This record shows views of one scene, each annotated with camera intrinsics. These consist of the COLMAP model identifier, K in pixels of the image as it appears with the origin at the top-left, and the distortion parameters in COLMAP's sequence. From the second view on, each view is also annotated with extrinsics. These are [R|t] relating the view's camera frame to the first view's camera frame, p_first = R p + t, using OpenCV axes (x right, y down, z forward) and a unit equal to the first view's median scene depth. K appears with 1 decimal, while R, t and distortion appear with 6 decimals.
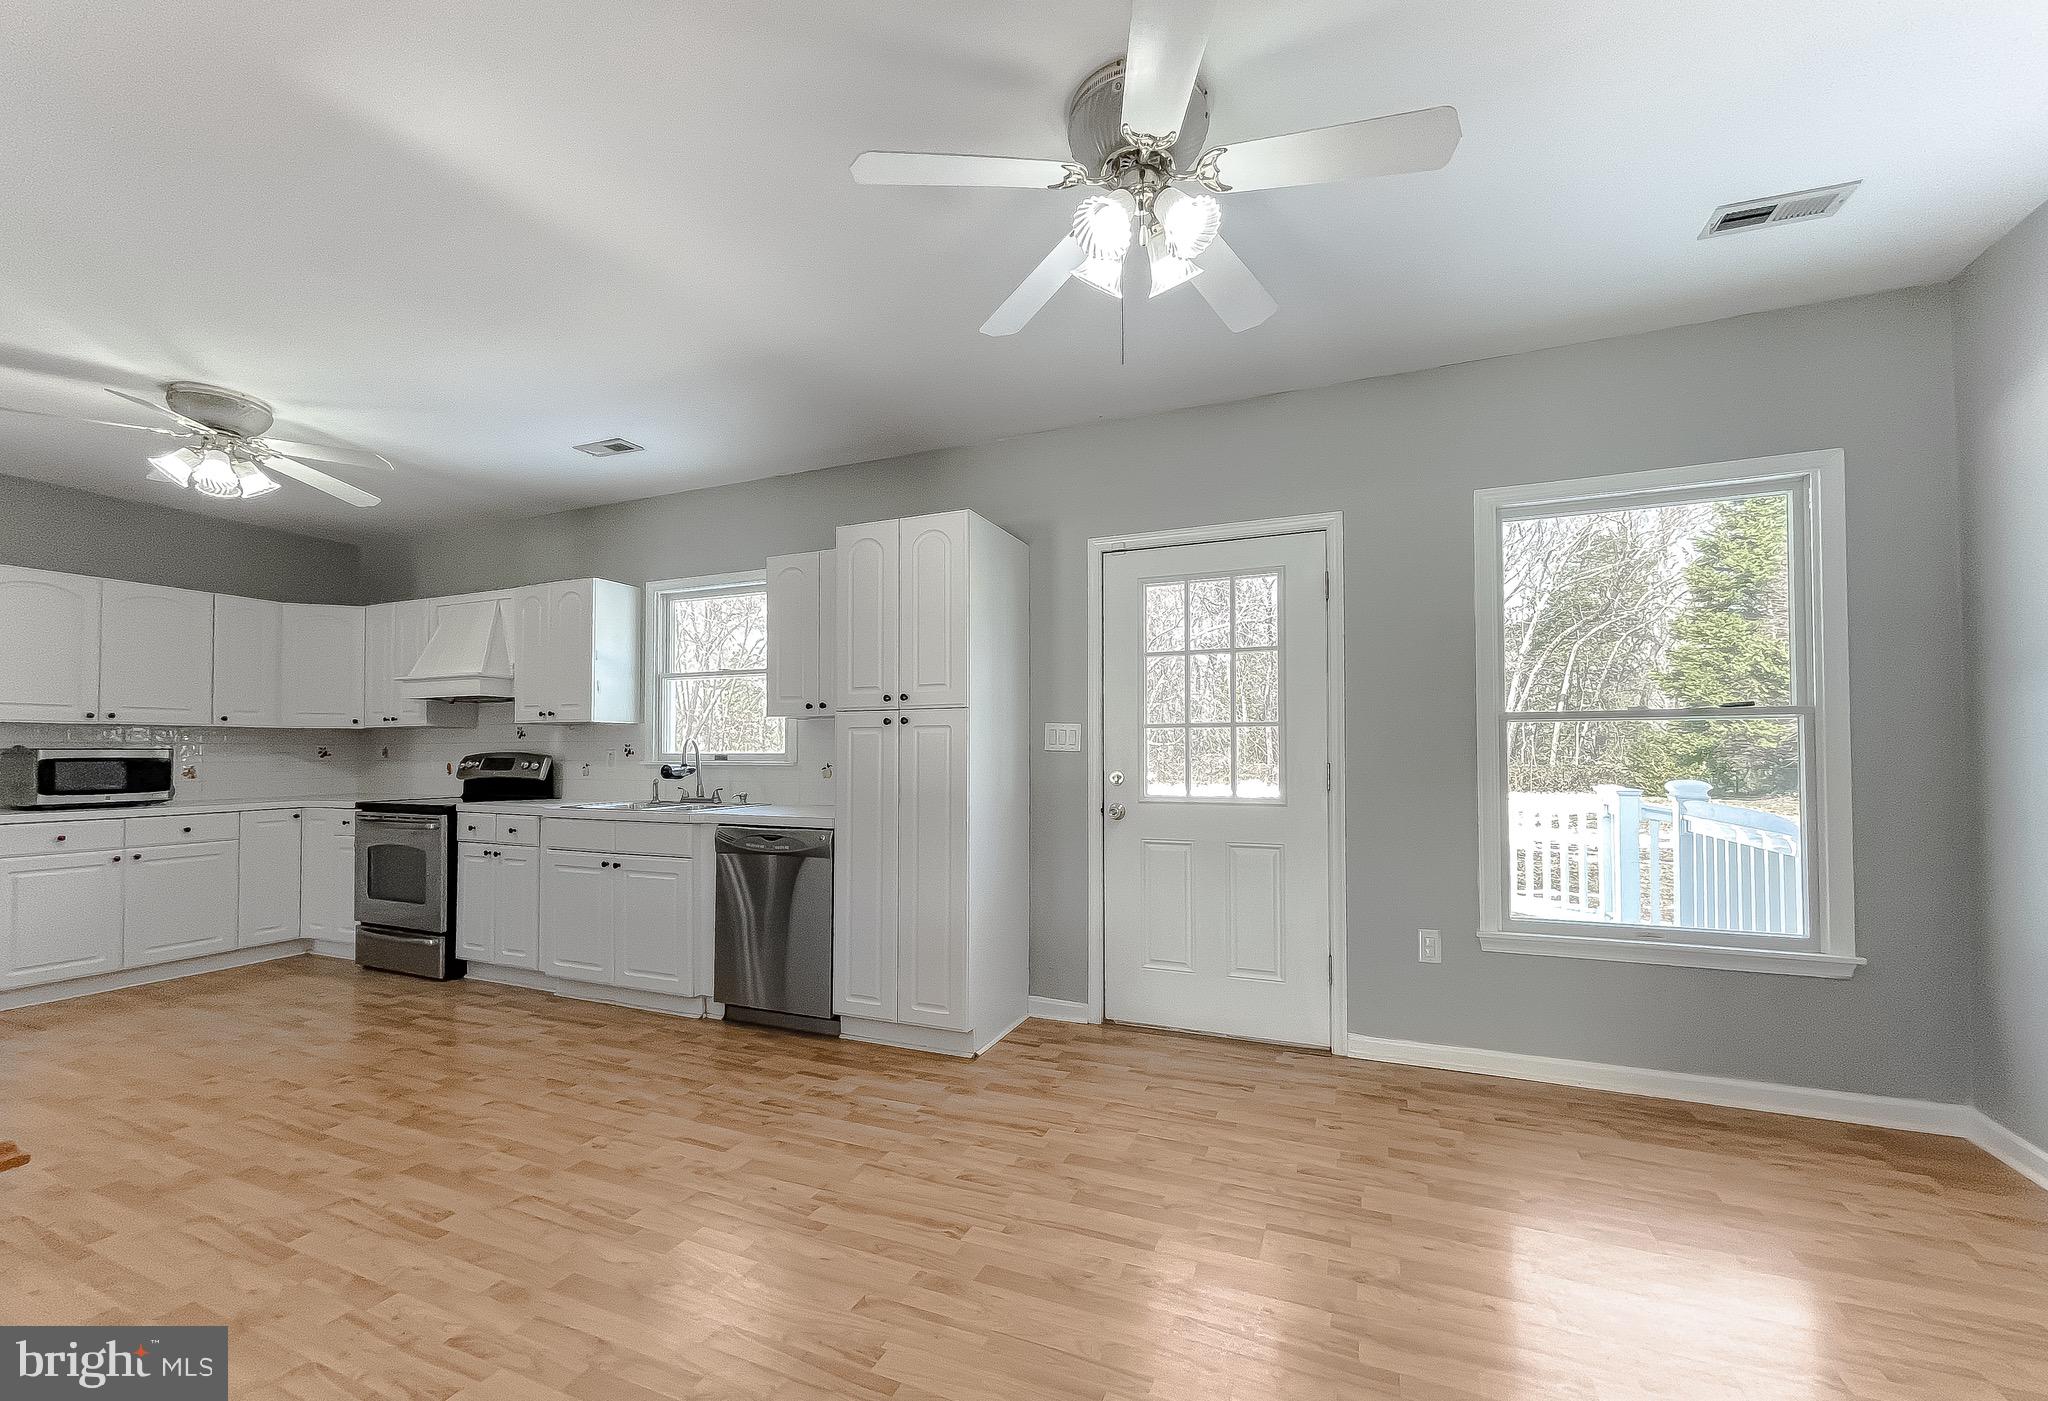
lens RADIAL K [[828.4, 0, 1015.7], [0, 828.4, 739.3], [0, 0, 1]] dist [-0.001133, 0.001412]
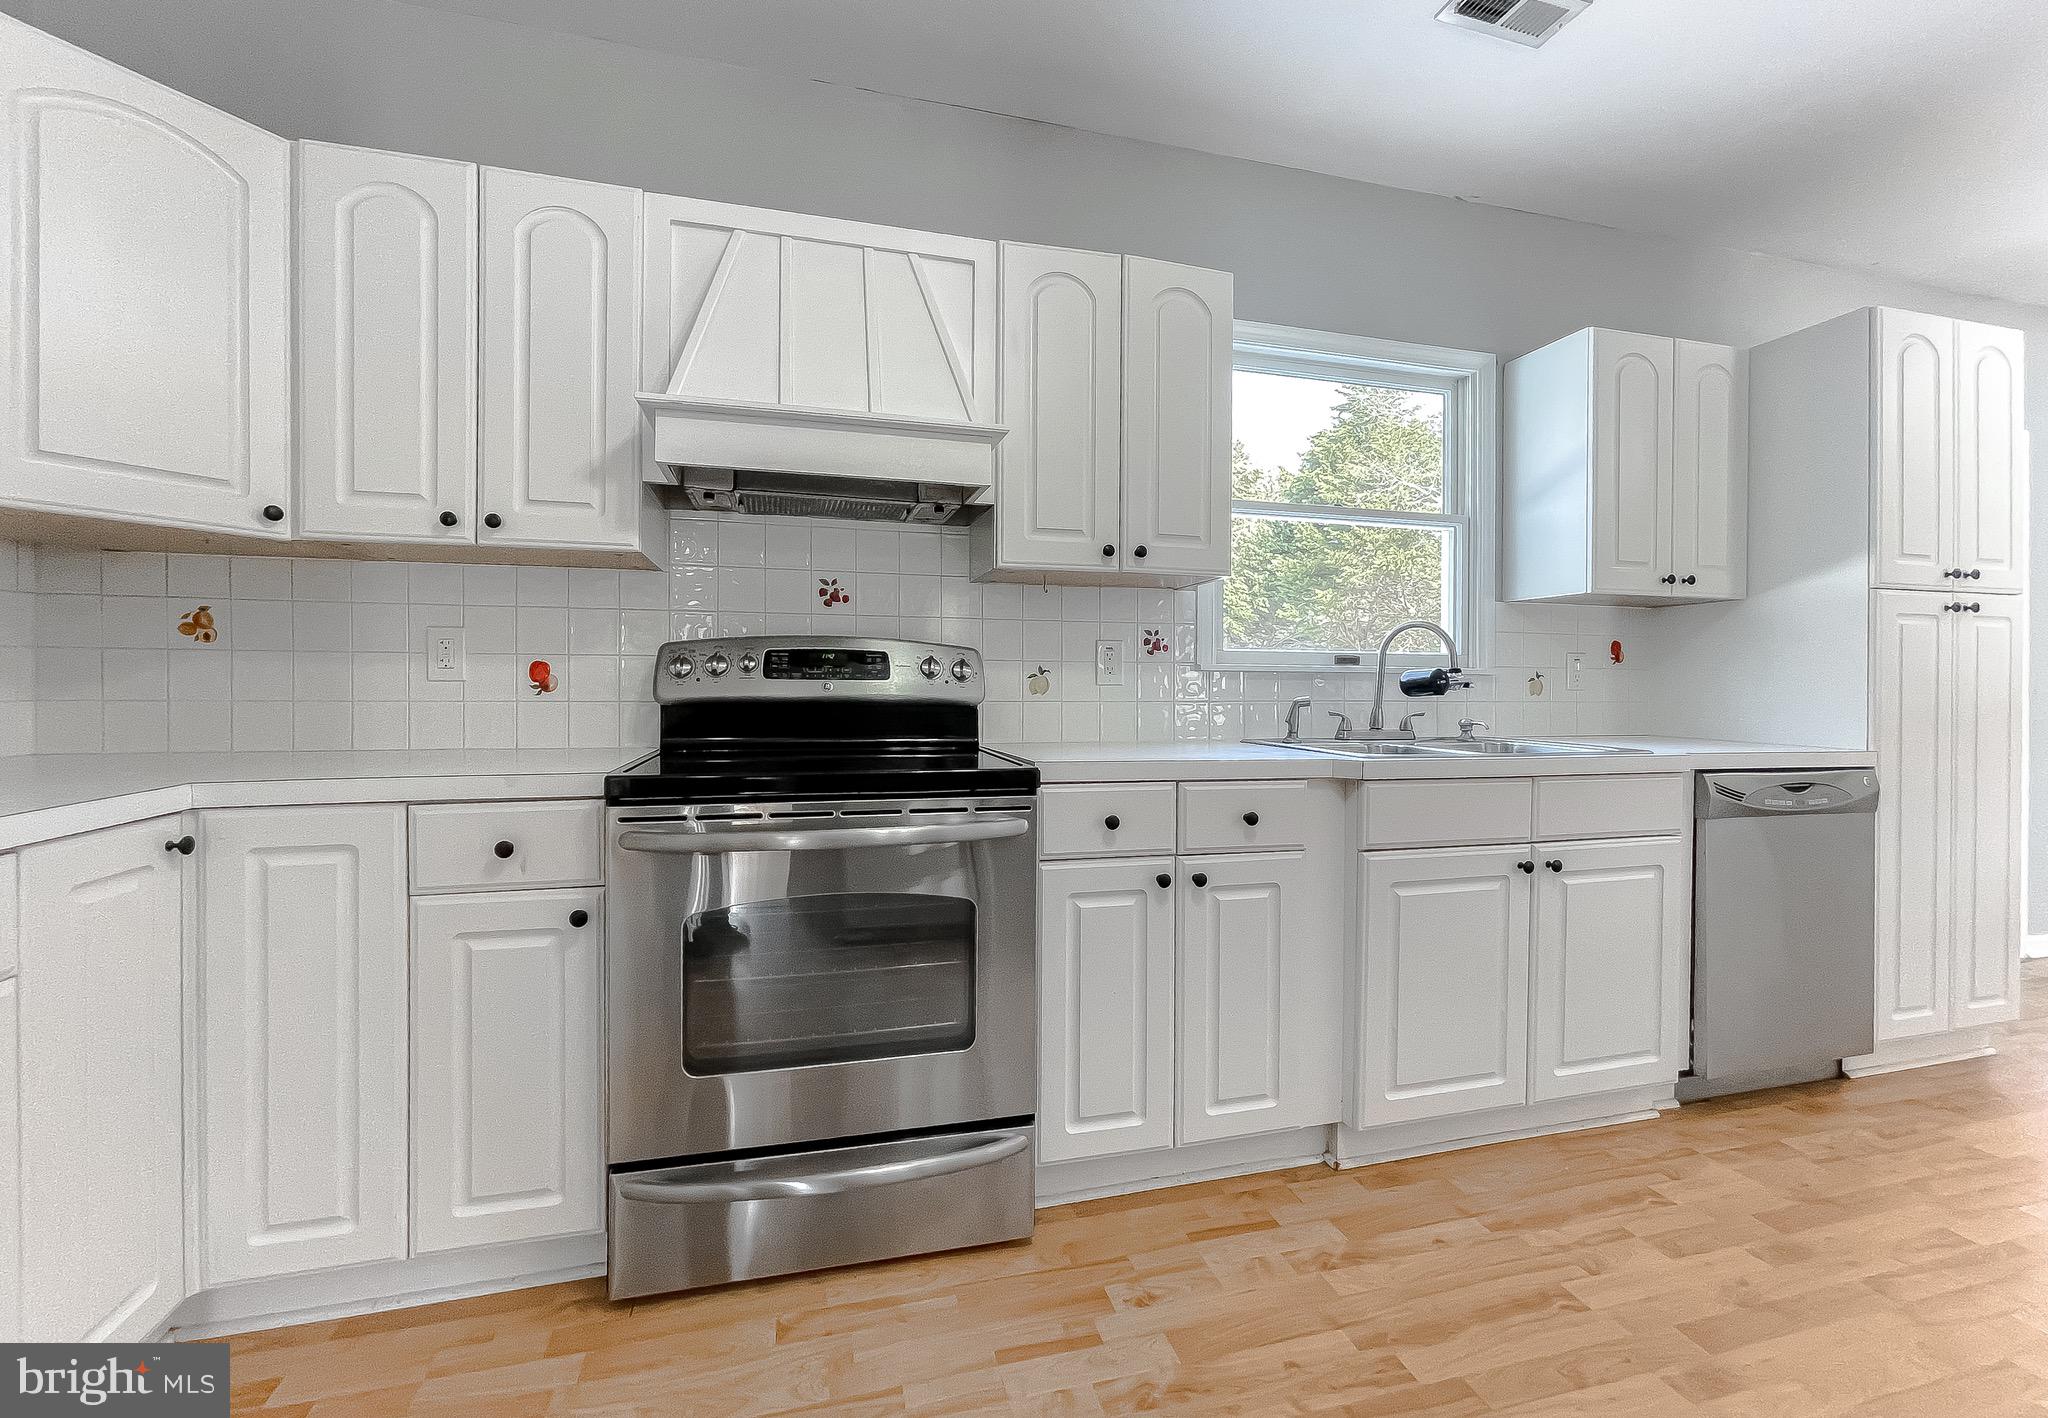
lens RADIAL K [[835.8, 0, 1020.0], [0, 835.8, 703.2], [0, 0, 1]] dist [0.007232, -0.000973]
pose [[0.789202, -0.003231, 0.614125, -1.125162], [-0.017666, 0.999453, 0.027961, 0.049952], [-0.613880, -0.032916, 0.788713, 0.865883]]
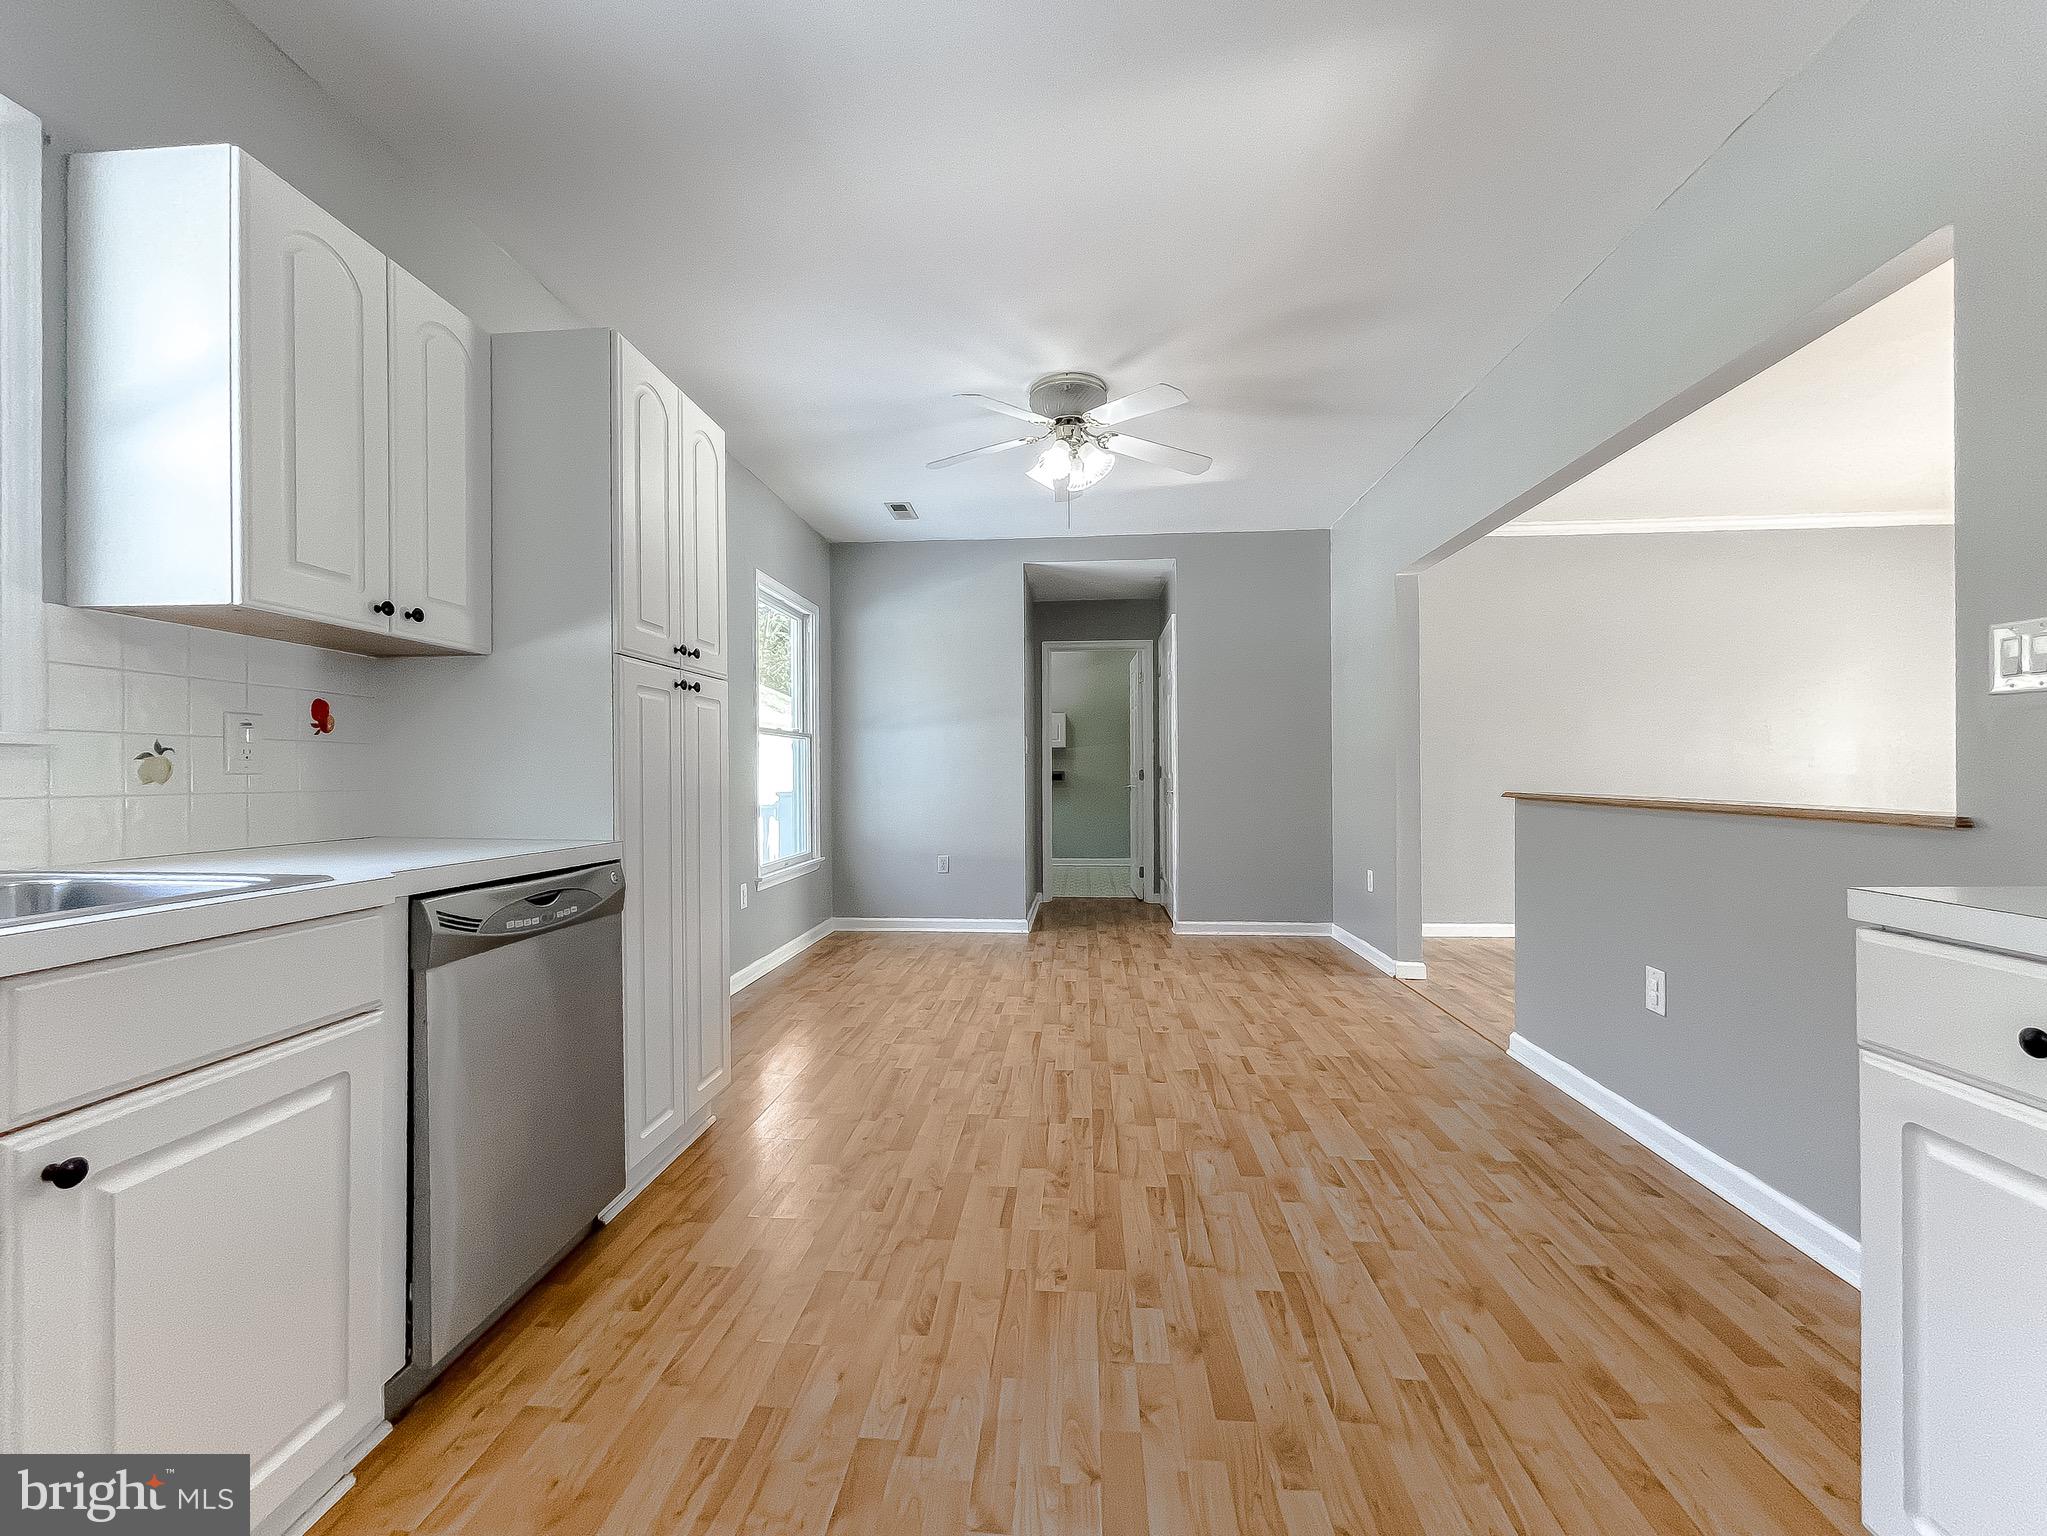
lens RADIAL K [[838.5, 0, 1019.0], [0, 838.5, 769.4], [0, 0, 1]] dist [-0.010367, 0.004257]
pose [[-0.319424, 0.006446, 0.947590, -0.830098], [-0.014544, 0.999826, -0.011704, 0.047557], [-0.947500, -0.017520, -0.319274, 0.898052]]
